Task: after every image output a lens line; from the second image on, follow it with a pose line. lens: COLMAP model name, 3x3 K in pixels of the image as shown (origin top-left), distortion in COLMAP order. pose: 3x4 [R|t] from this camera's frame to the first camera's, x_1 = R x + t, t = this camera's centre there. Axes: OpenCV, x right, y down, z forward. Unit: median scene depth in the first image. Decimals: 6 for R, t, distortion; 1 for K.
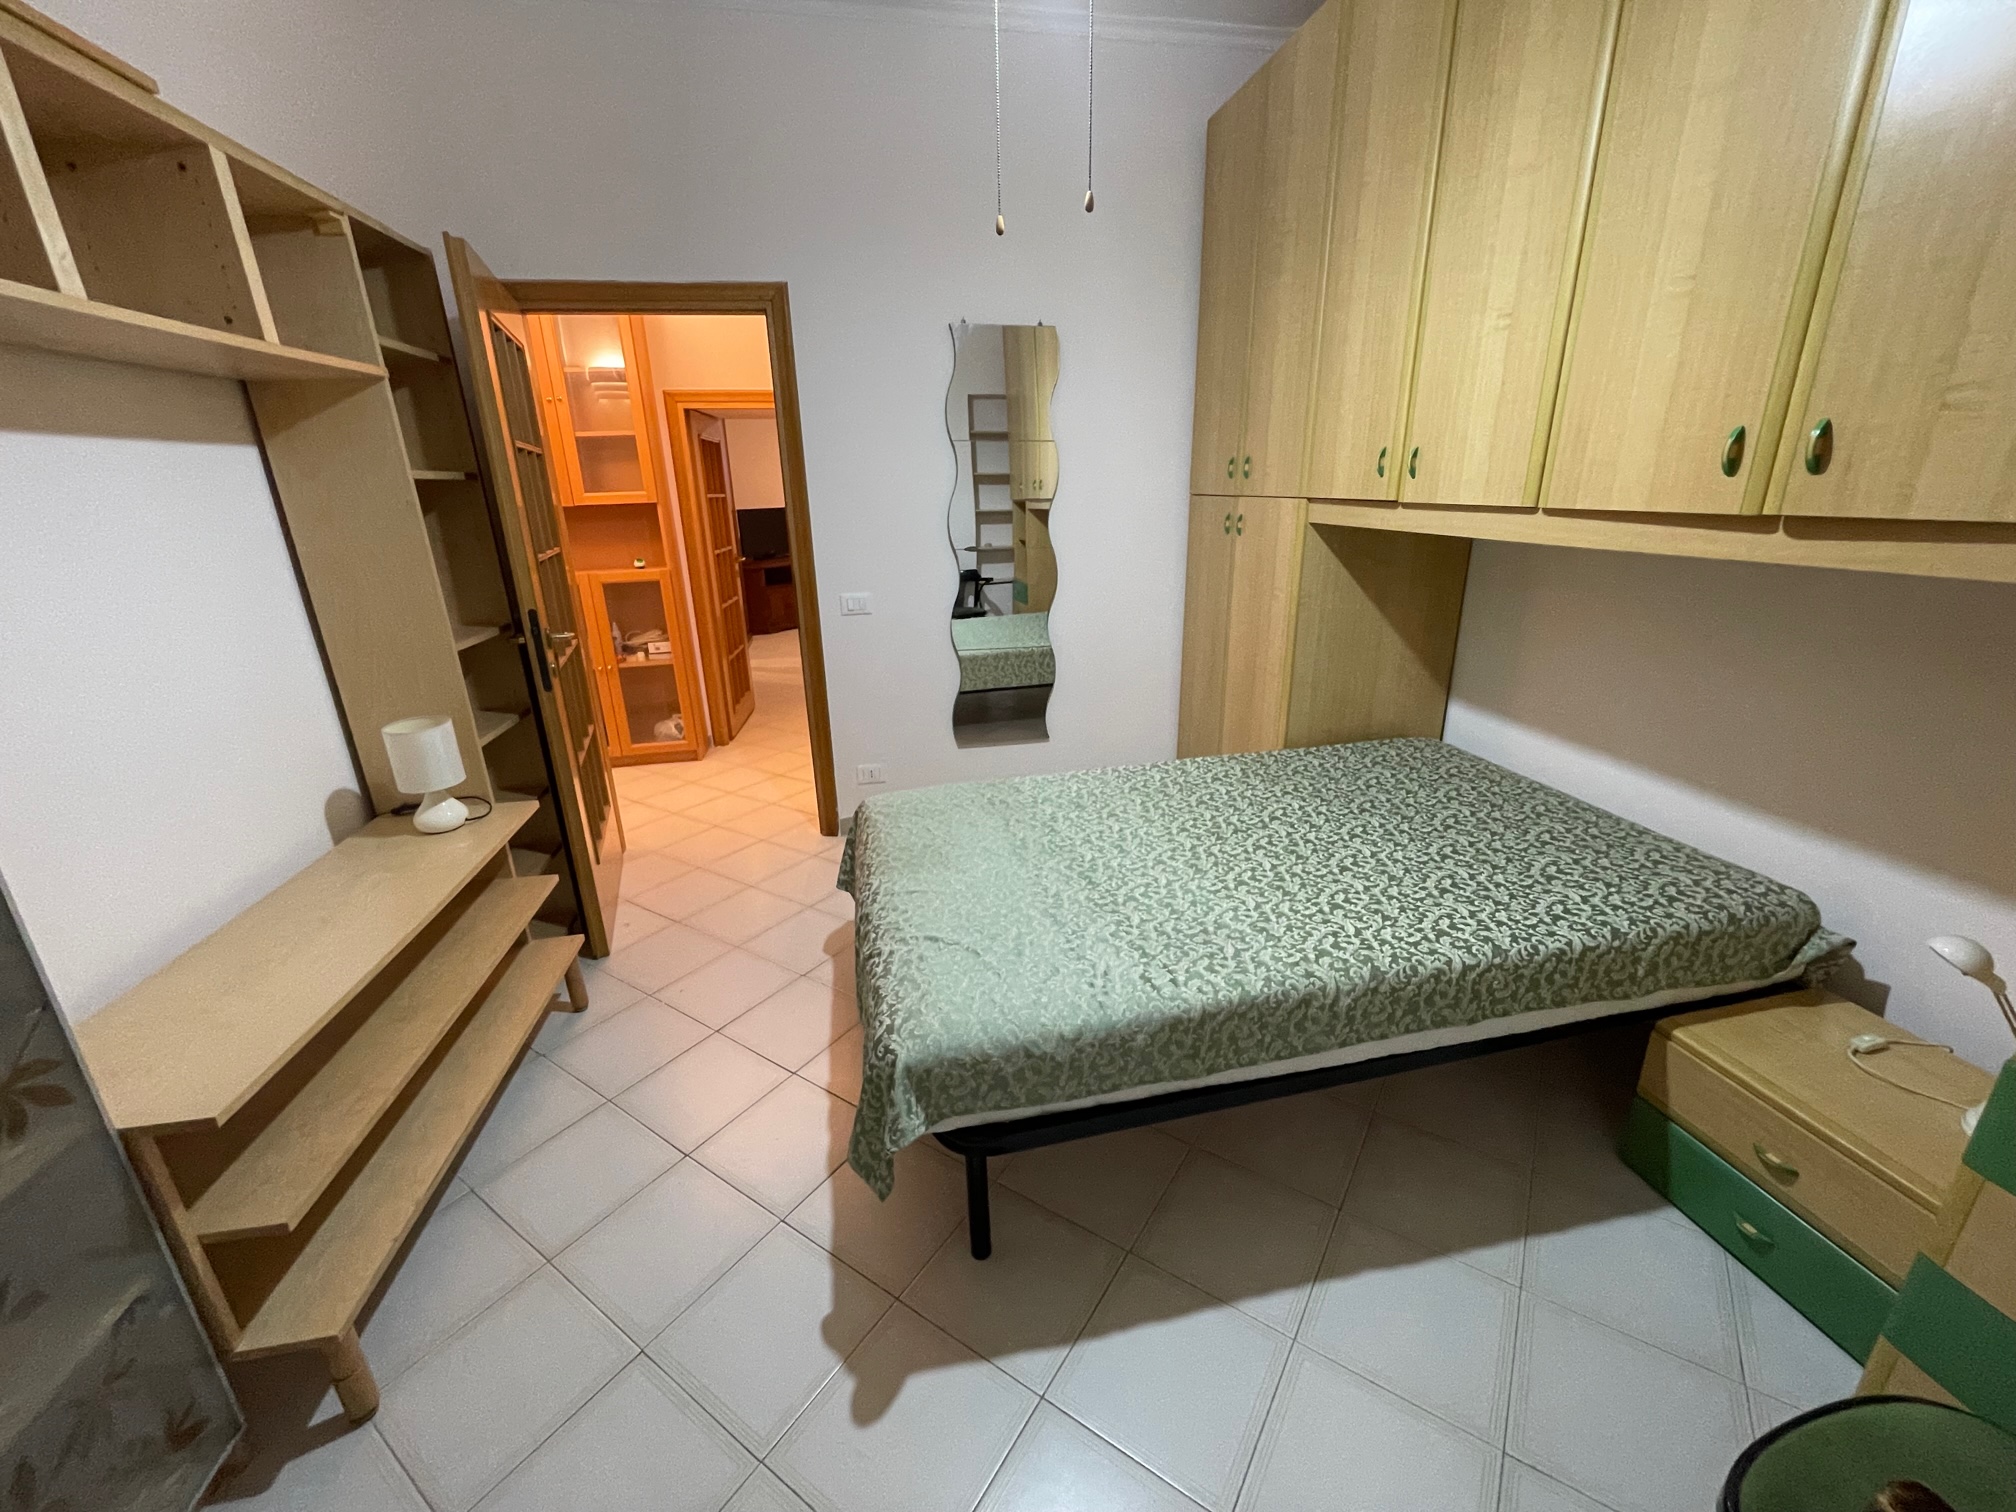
lens RADIAL K [[822.4, 0, 1018.0], [0, 822.4, 753.1], [0, 0, 1]] dist [-0.000457, -0.000034]
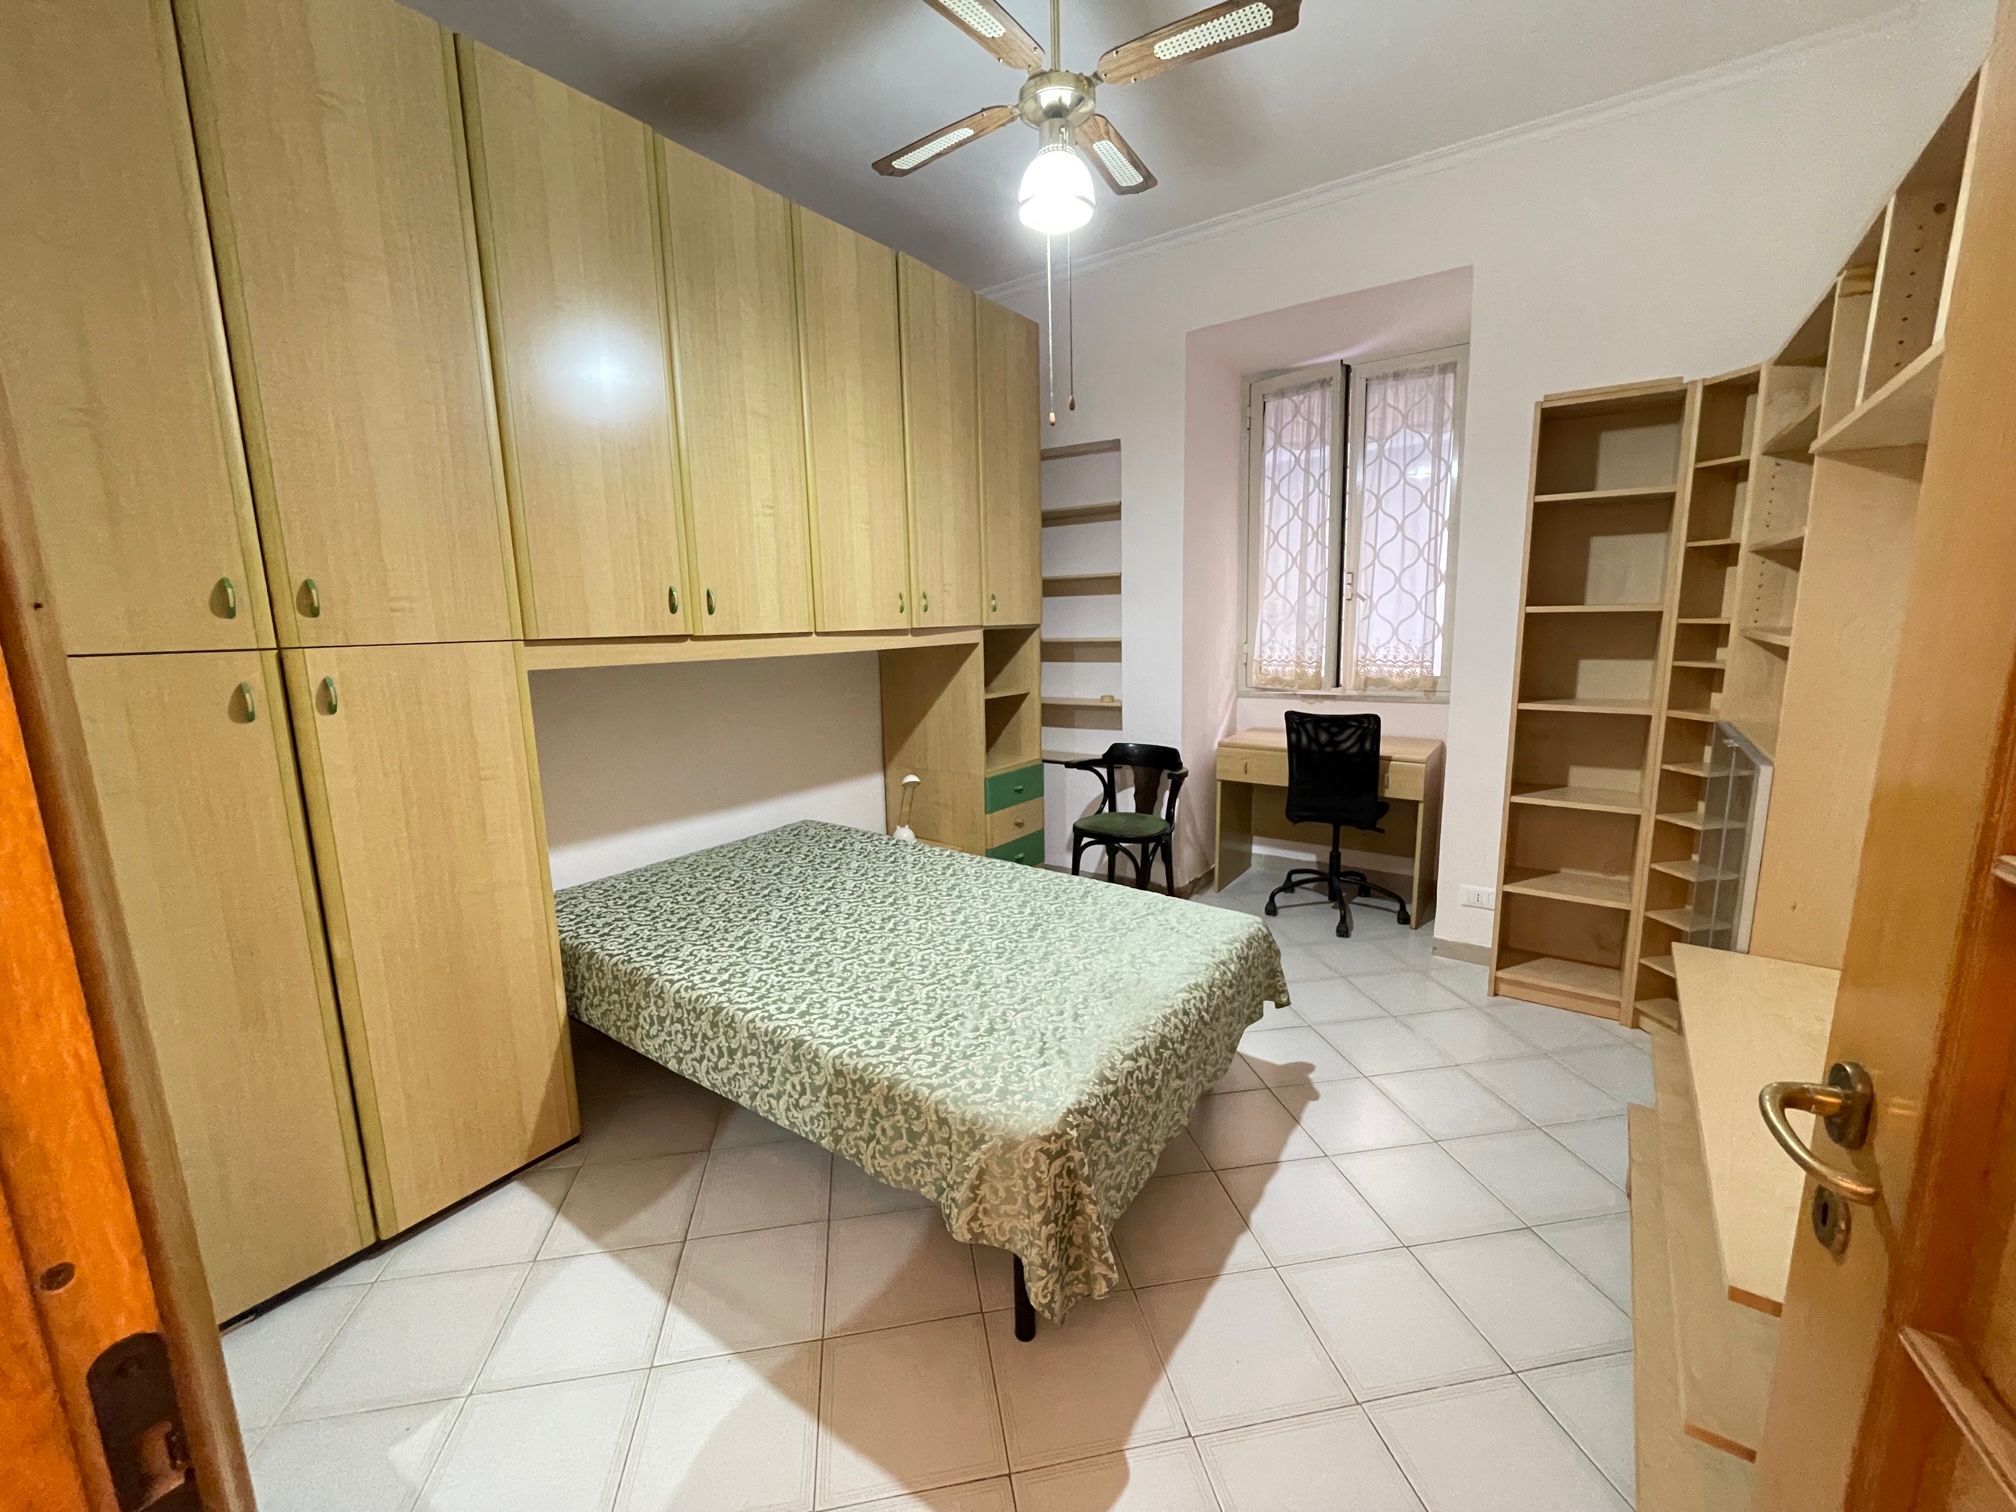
lens RADIAL K [[822.4, 0, 1010.1], [0, 822.4, 759.0], [0, 0, 1]] dist [-0.000457, -0.000034]
pose [[-0.689763, -0.087248, 0.718759, -0.653313], [0.263656, 0.894287, 0.361575, -0.452886], [-0.674324, 0.438906, -0.593842, 1.469644]]
